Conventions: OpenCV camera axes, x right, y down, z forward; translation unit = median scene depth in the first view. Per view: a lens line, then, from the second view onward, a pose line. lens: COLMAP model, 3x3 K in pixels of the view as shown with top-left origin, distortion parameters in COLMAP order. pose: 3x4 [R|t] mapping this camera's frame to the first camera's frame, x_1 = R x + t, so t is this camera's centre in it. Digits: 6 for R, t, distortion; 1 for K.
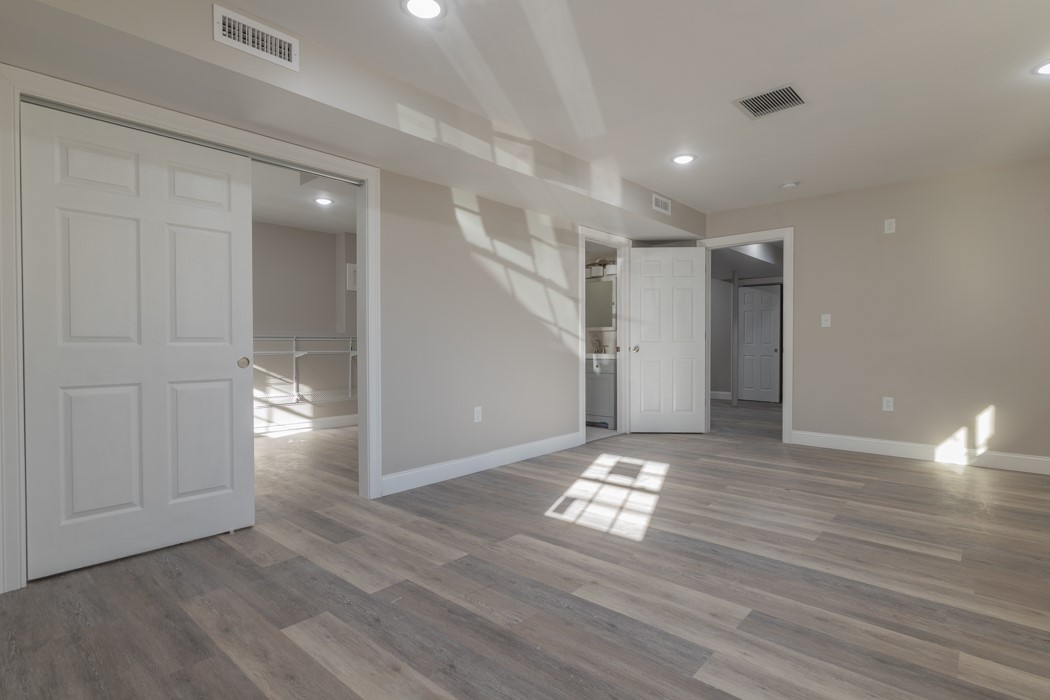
lens RADIAL K [[526.2, 0, 534.0], [0, 526.2, 349.3], [0, 0, 1]] dist [-0.001206, 0.000436]
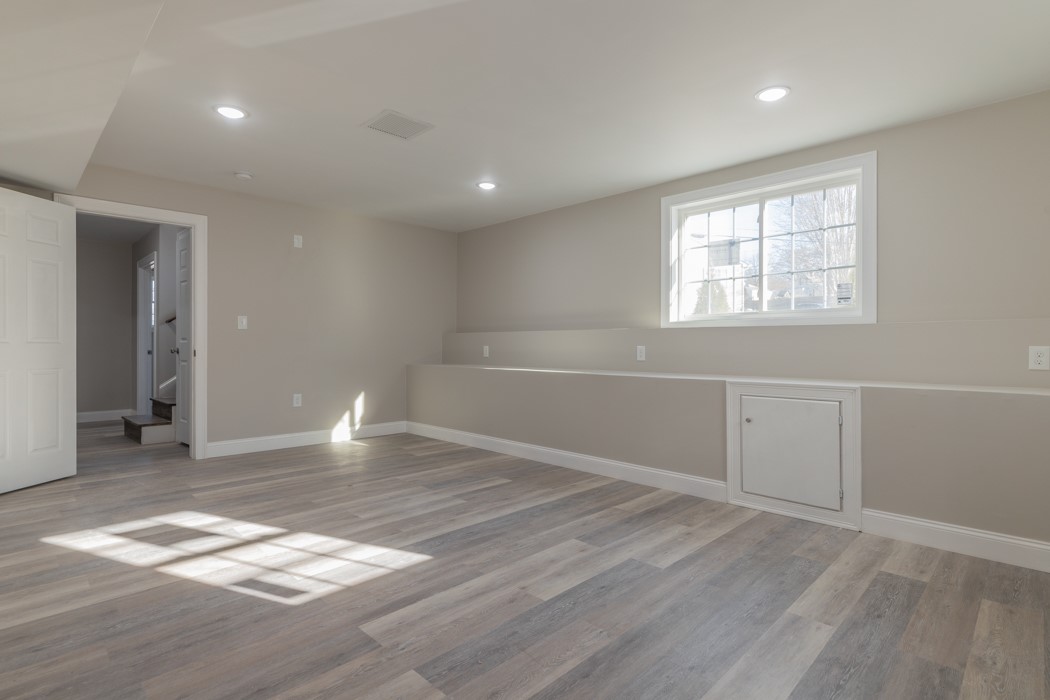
lens RADIAL K [[526.2, 0, 534.0], [0, 526.2, 349.3], [0, 0, 1]] dist [-0.001206, 0.000436]
pose [[0.046426, -0.005311, 0.998908, -0.658458], [0.009777, 0.999940, 0.004862, -0.007667], [-0.998874, 0.009541, 0.046475, 0.702405]]
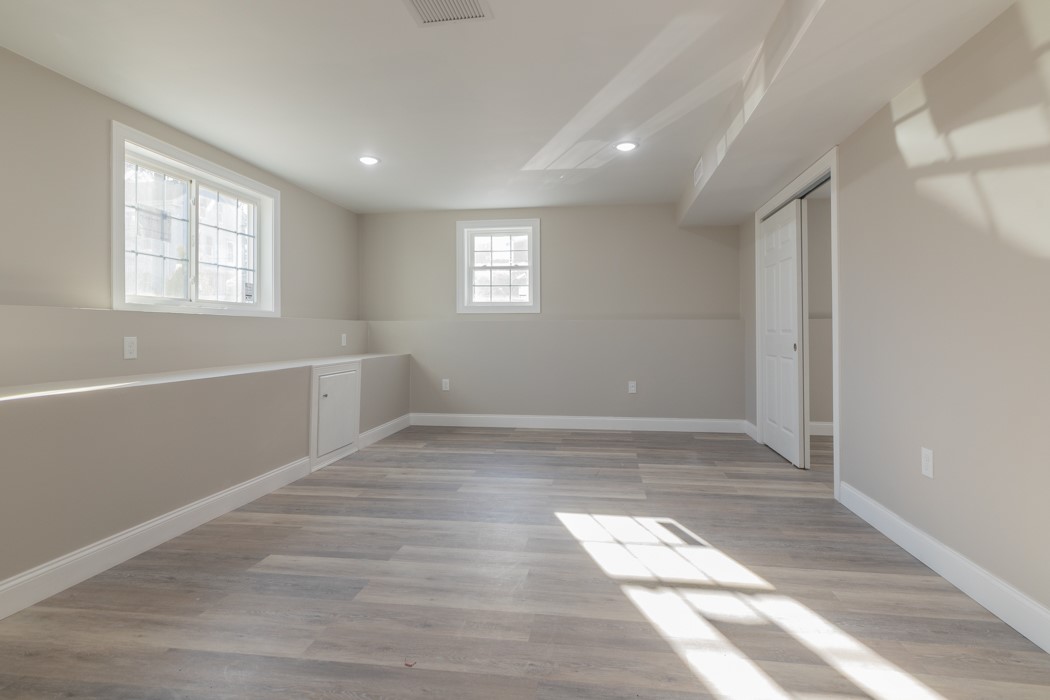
lens RADIAL K [[513.9, 0, 534.2], [0, 513.9, 329.1], [0, 0, 1]] dist [-0.001376, 0.000020]
pose [[-0.832791, -0.000767, -0.553587, 0.767801], [-0.003154, 0.999989, 0.003360, -0.027007], [0.553579, 0.004544, -0.832784, 1.718537]]
